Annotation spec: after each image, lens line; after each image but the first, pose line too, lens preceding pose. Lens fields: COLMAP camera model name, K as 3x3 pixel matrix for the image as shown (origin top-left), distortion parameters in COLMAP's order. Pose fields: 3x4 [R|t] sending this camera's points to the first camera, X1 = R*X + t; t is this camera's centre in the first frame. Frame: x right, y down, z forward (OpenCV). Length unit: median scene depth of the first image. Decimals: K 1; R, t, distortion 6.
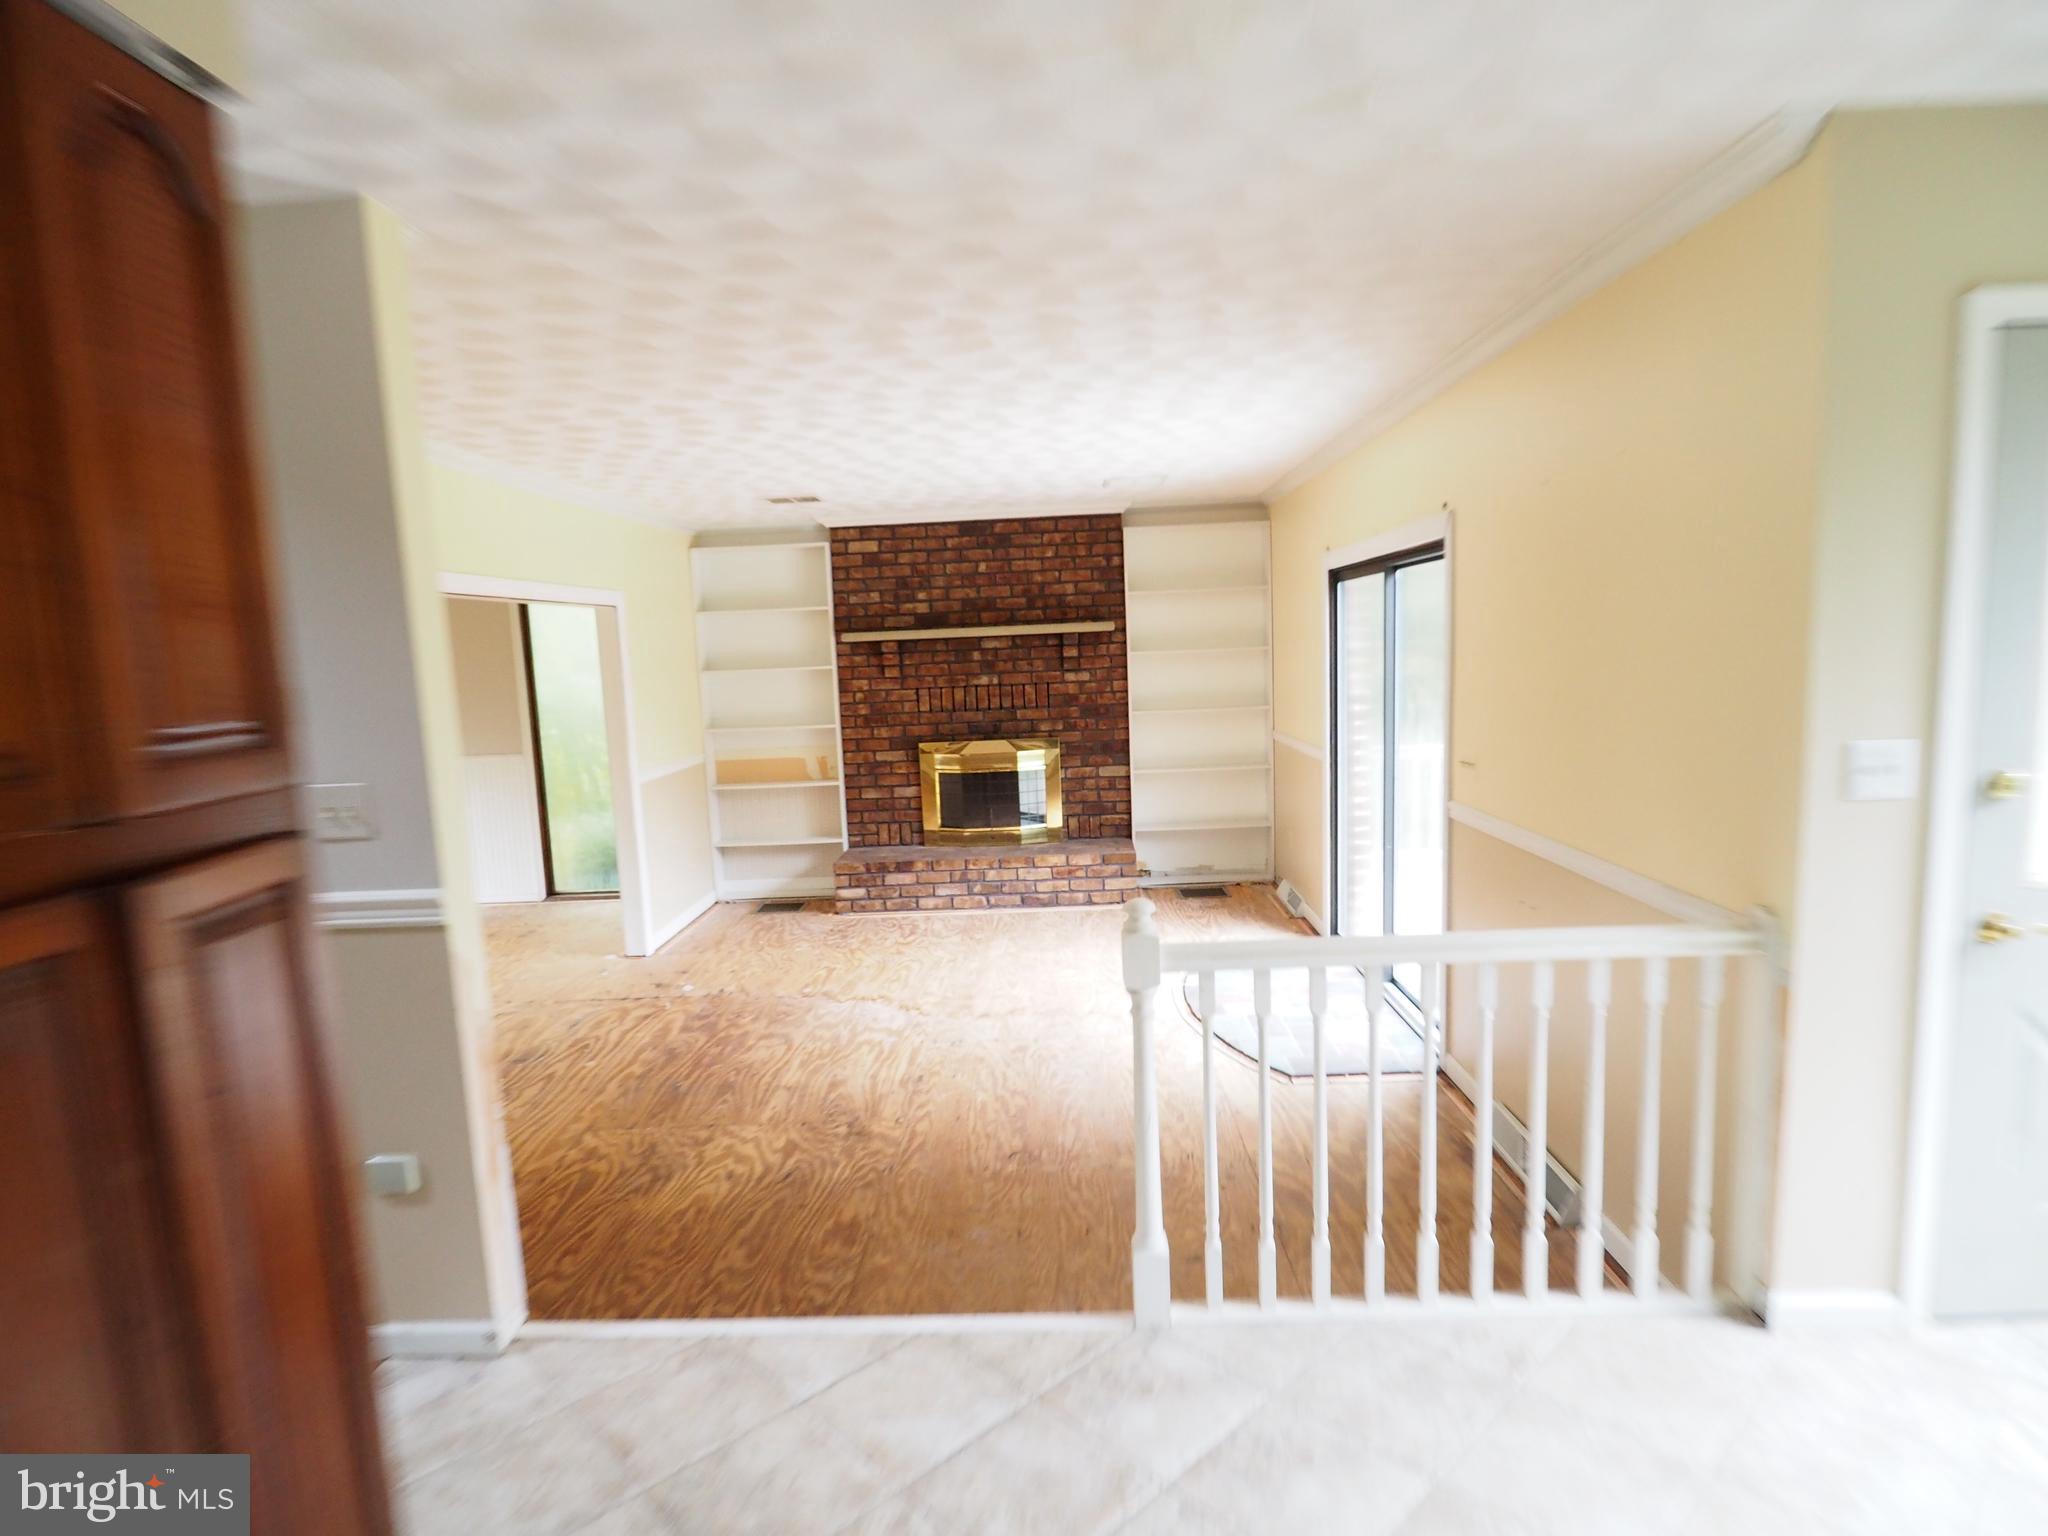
lens RADIAL K [[1107.7, 0, 1025.1], [0, 1107.7, 798.4], [0, 0, 1]] dist [-0.014449, -0.000551]
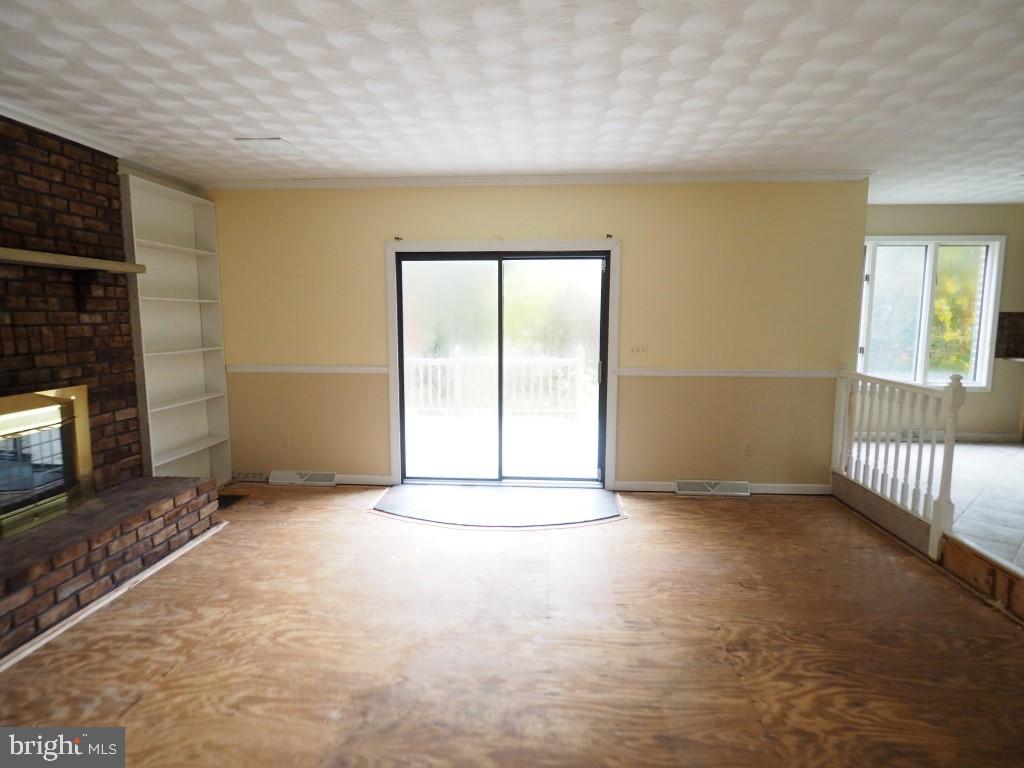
lens RADIAL K [[553.8, 0, 514.2], [0, 553.8, 384.2], [0, 0, 1]] dist [-0.014449, -0.000551]
pose [[0.032768, -0.079234, 0.996317, -0.411502], [0.132655, 0.988378, 0.074240, -0.042396], [-0.990620, 0.129734, 0.042898, 0.638463]]
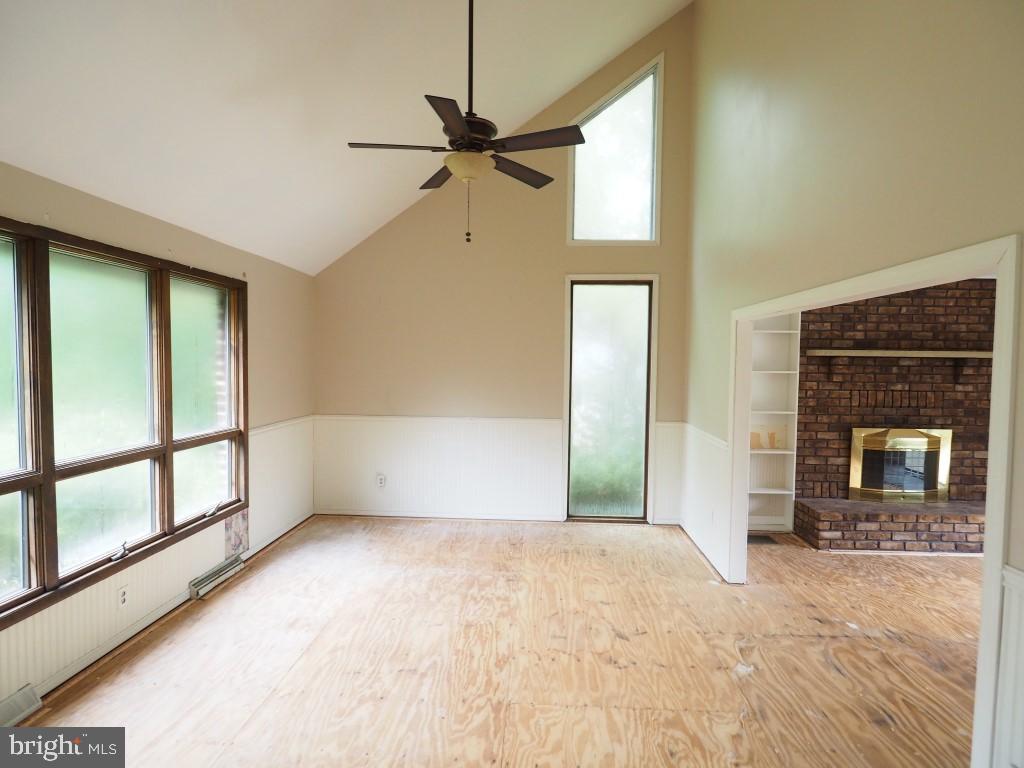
lens RADIAL K [[553.8, 0, 513.3], [0, 553.8, 385.4], [0, 0, 1]] dist [-0.014449, -0.000551]
pose [[0.998371, 0.055279, -0.014147, -0.536861], [-0.056386, 0.993775, -0.096085, -0.011281], [0.008747, 0.096726, 0.995273, 0.282598]]
